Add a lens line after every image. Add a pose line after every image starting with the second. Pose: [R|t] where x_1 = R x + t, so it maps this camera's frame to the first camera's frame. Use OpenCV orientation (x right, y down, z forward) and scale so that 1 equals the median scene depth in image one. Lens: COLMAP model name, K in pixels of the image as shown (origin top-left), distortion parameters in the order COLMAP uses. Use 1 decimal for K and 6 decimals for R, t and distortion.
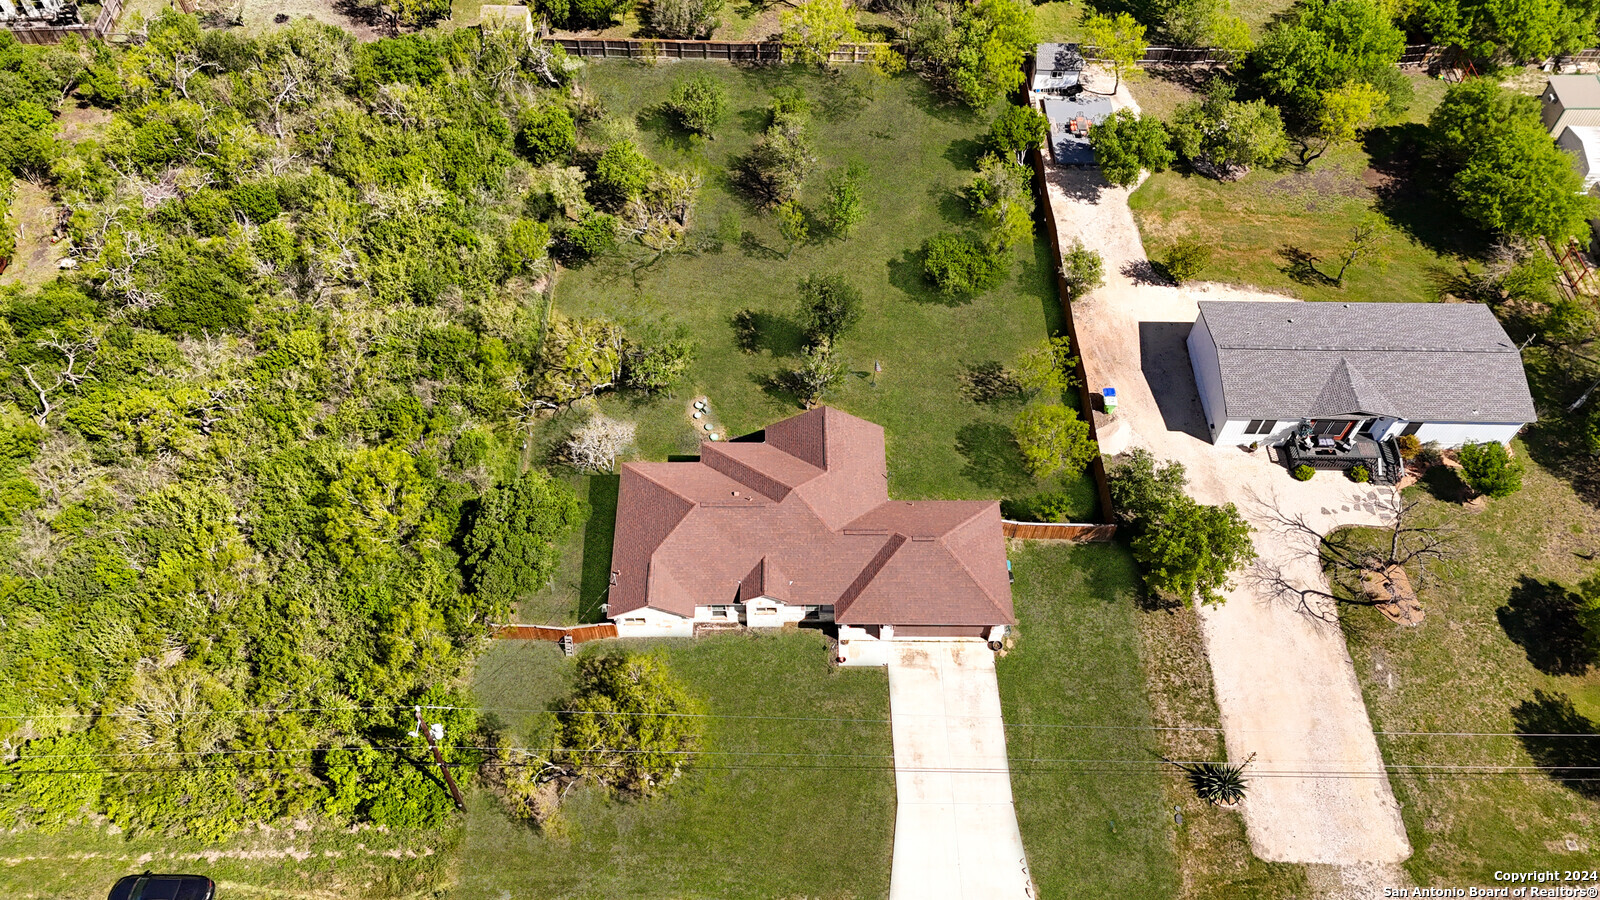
lens RADIAL K [[1148.2, 0, 797.7], [0, 1148.2, 515.4], [0, 0, 1]] dist [0.071299, -0.056708]
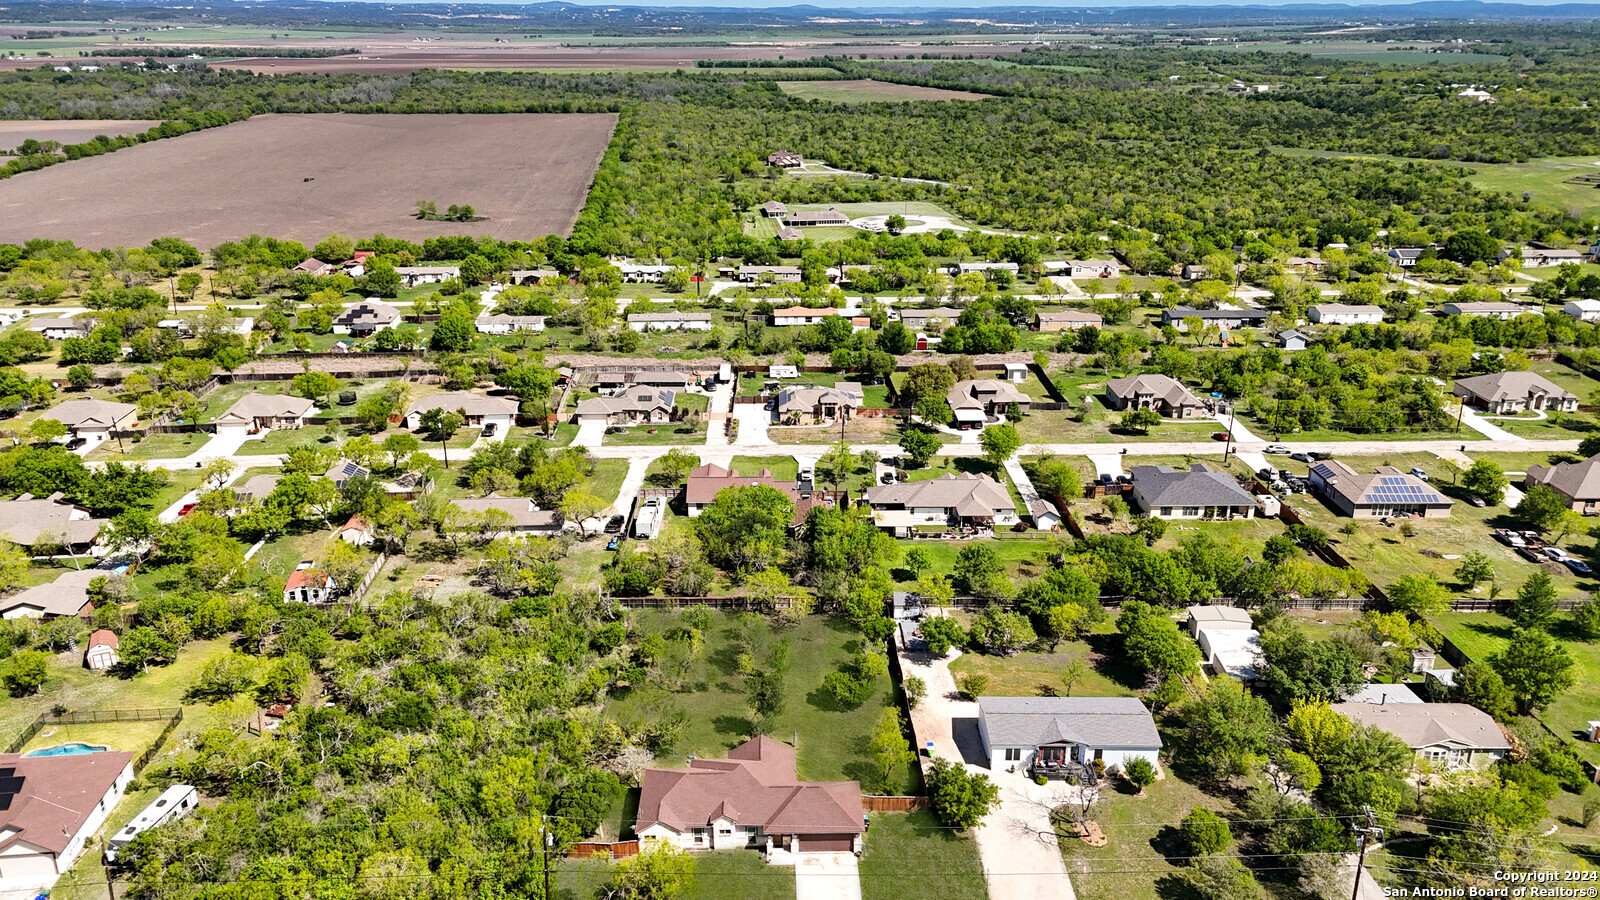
lens RADIAL K [[1148.2, 0, 797.7], [0, 1148.2, 515.4], [0, 0, 1]] dist [0.071299, -0.056708]
pose [[0.999862, -0.015928, 0.004655, 0.072064], [0.015859, 0.834641, -0.550566, 0.568575], [0.004884, 0.550564, 0.834778, -0.642470]]
